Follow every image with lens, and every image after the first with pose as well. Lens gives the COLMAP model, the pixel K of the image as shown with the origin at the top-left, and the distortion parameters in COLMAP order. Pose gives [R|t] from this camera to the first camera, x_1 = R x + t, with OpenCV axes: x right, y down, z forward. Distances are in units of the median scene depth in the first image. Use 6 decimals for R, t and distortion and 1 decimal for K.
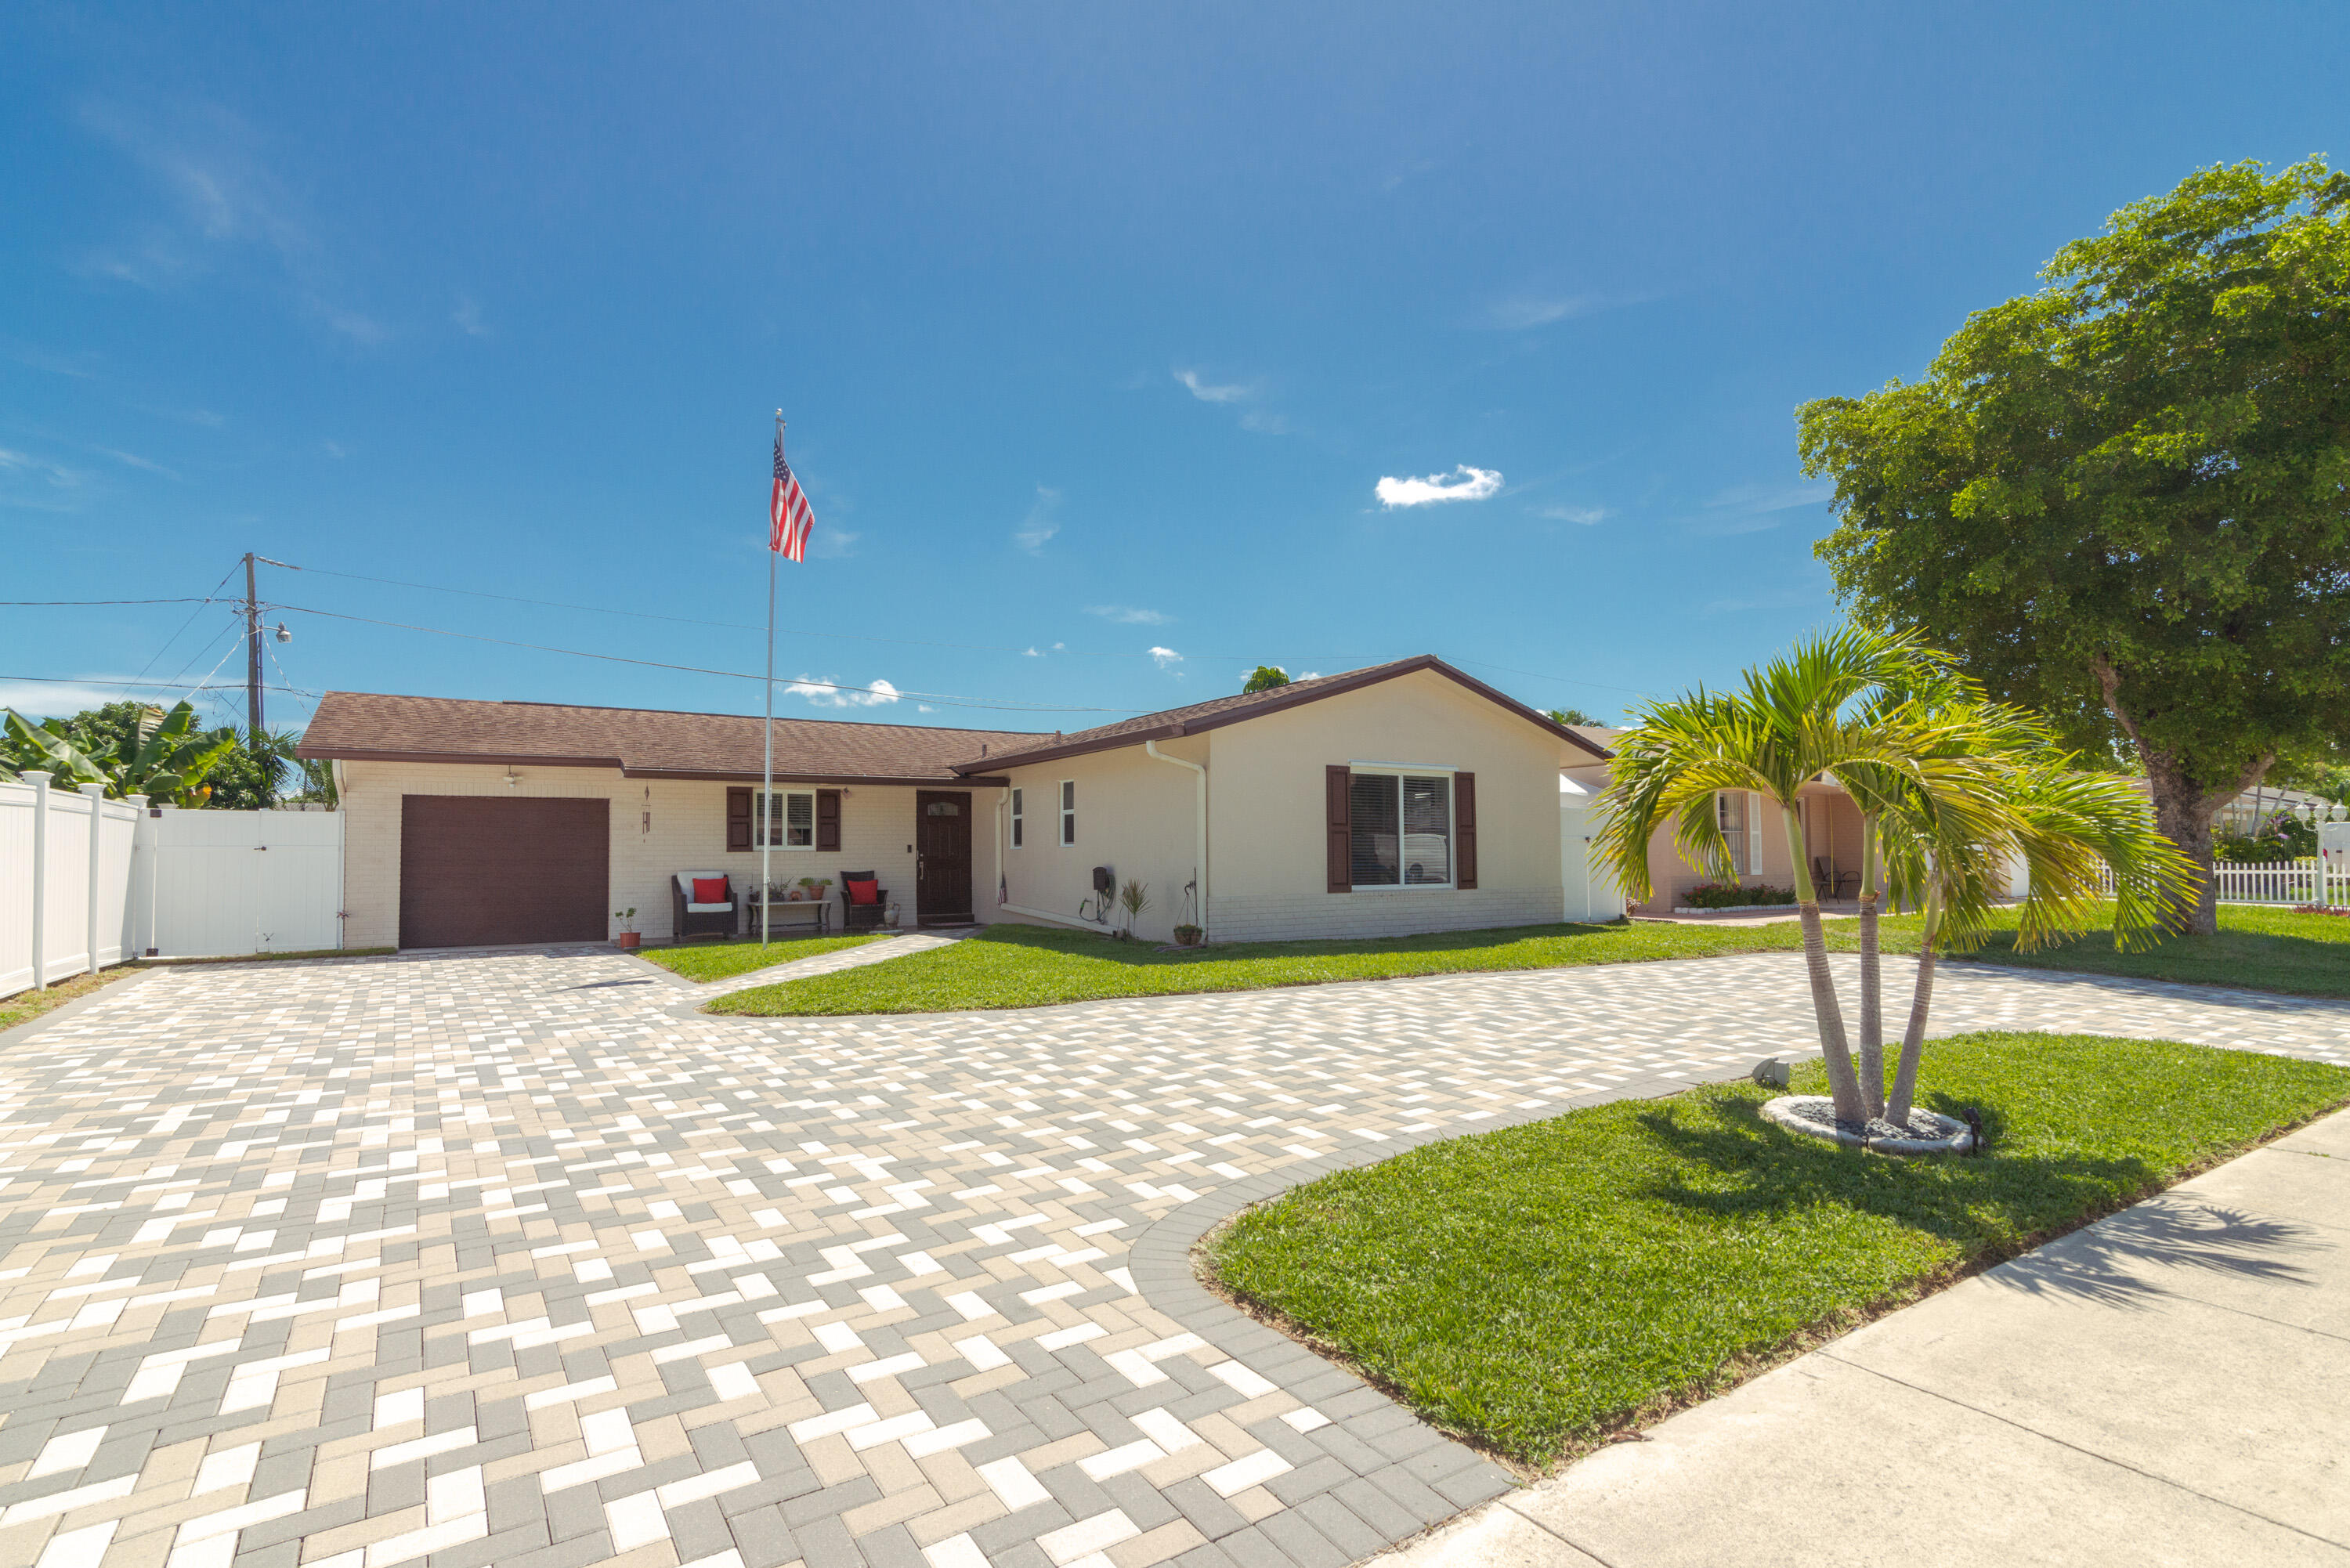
lens RADIAL K [[1106.3, 0, 1175.0], [0, 1106.3, 784.0], [0, 0, 1]] dist [0.002337, 0.001158]
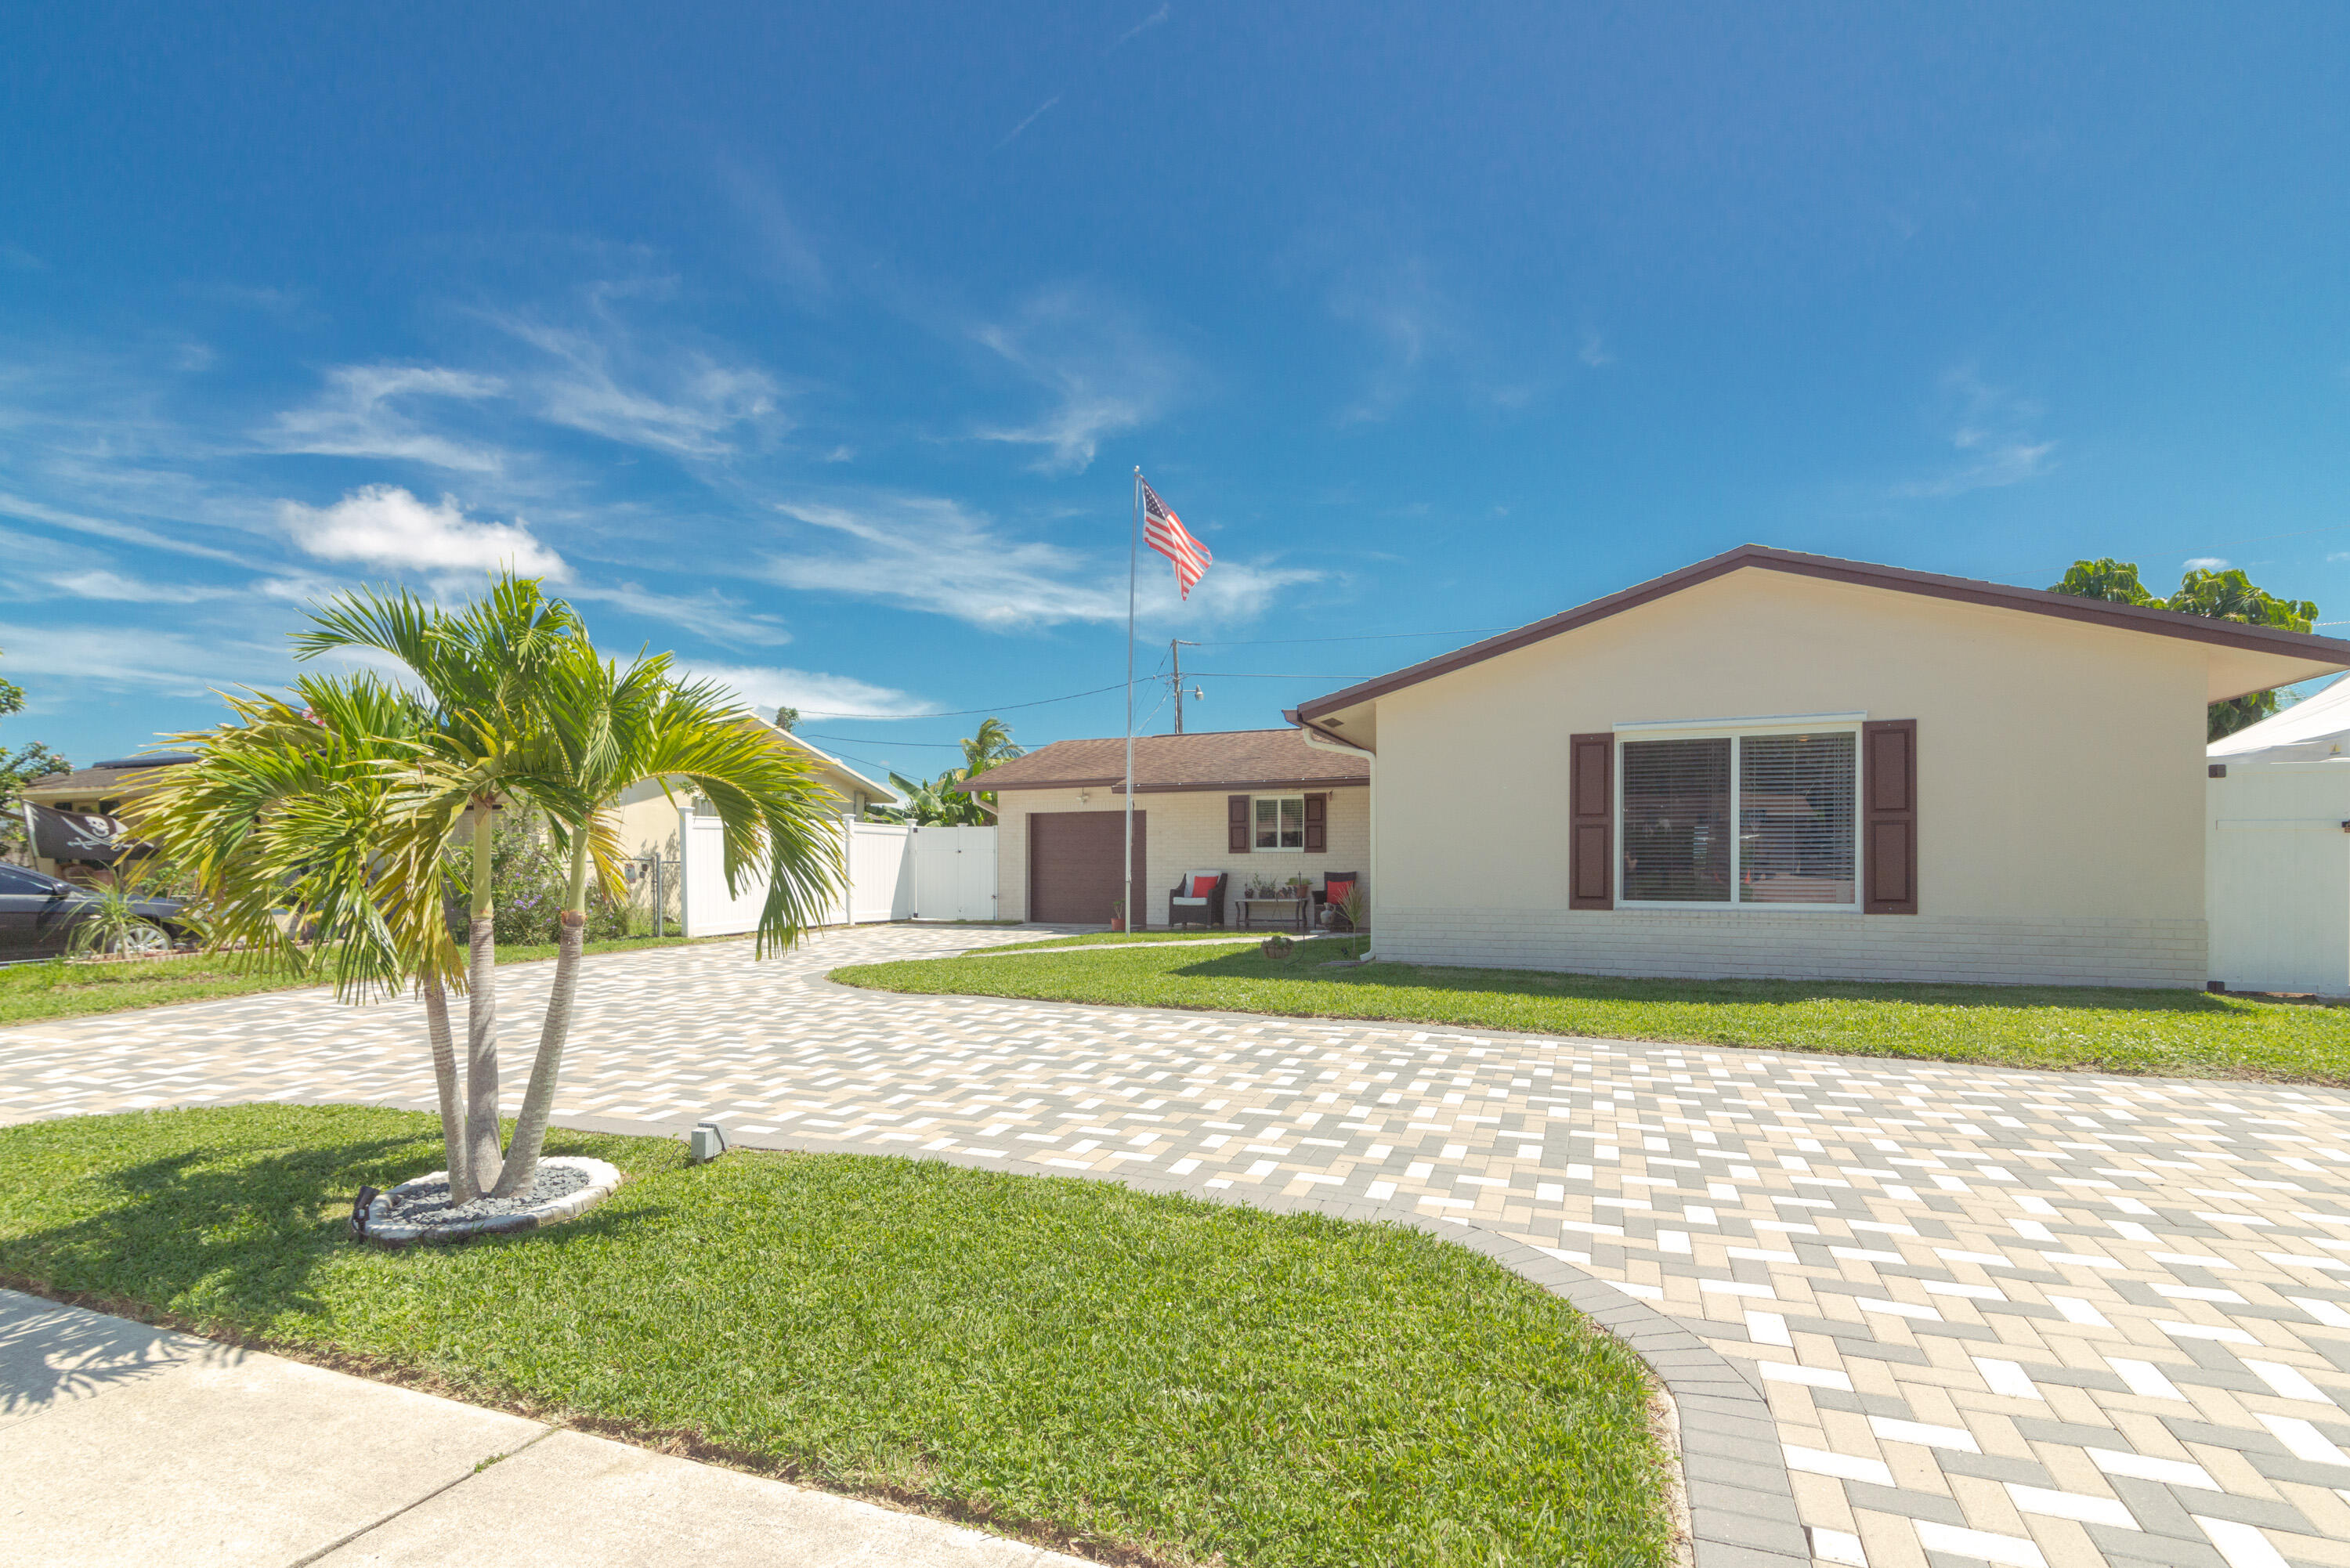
lens RADIAL K [[1110.3, 0, 1166.1], [0, 1110.3, 860.2], [0, 0, 1]] dist [0.014492, 0.000624]
pose [[0.566168, 0.003981, -0.824280, 0.501706], [0.056032, 0.997489, 0.043303, 0.015220], [0.822383, -0.070703, 0.564524, 0.302224]]
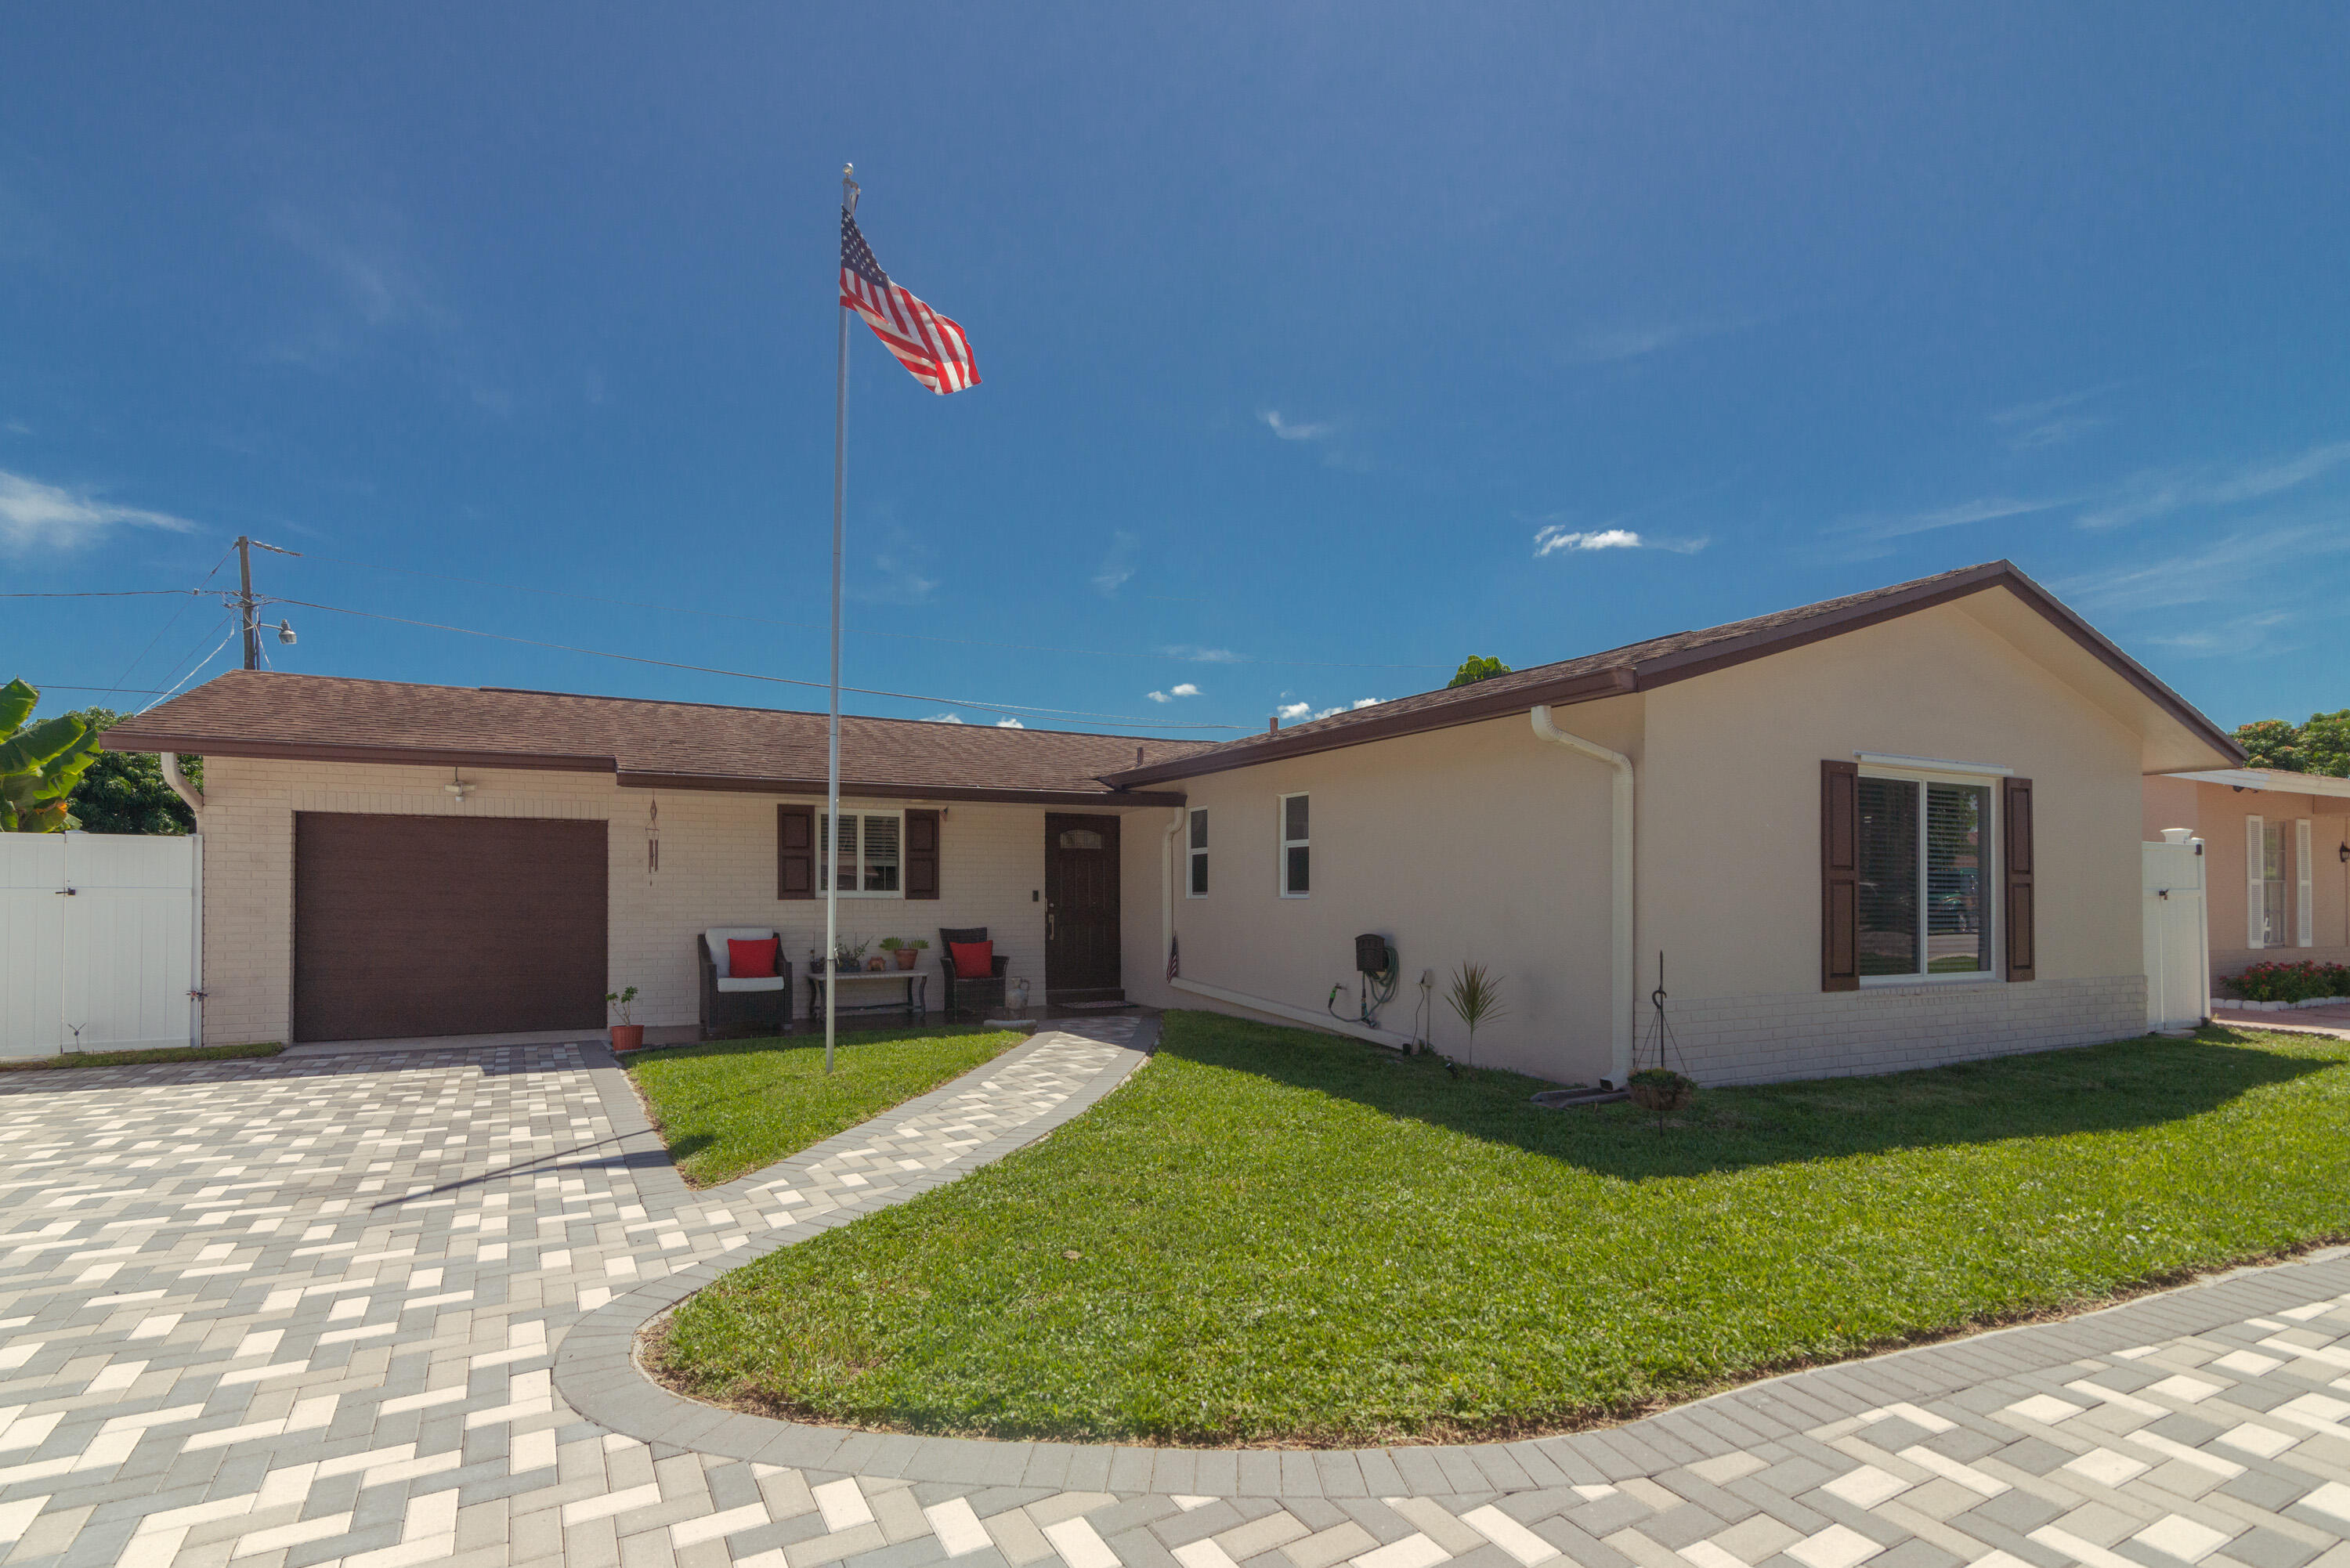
lens RADIAL K [[1051.0, 0, 1134.7], [0, 1051.0, 848.8], [0, 0, 1]] dist [0.011772, 0.000160]
pose [[0.996769, 0.006109, -0.080083, -0.135838], [-0.004110, 0.999677, 0.025100, 0.013008], [0.080211, -0.024689, 0.996472, 0.377459]]
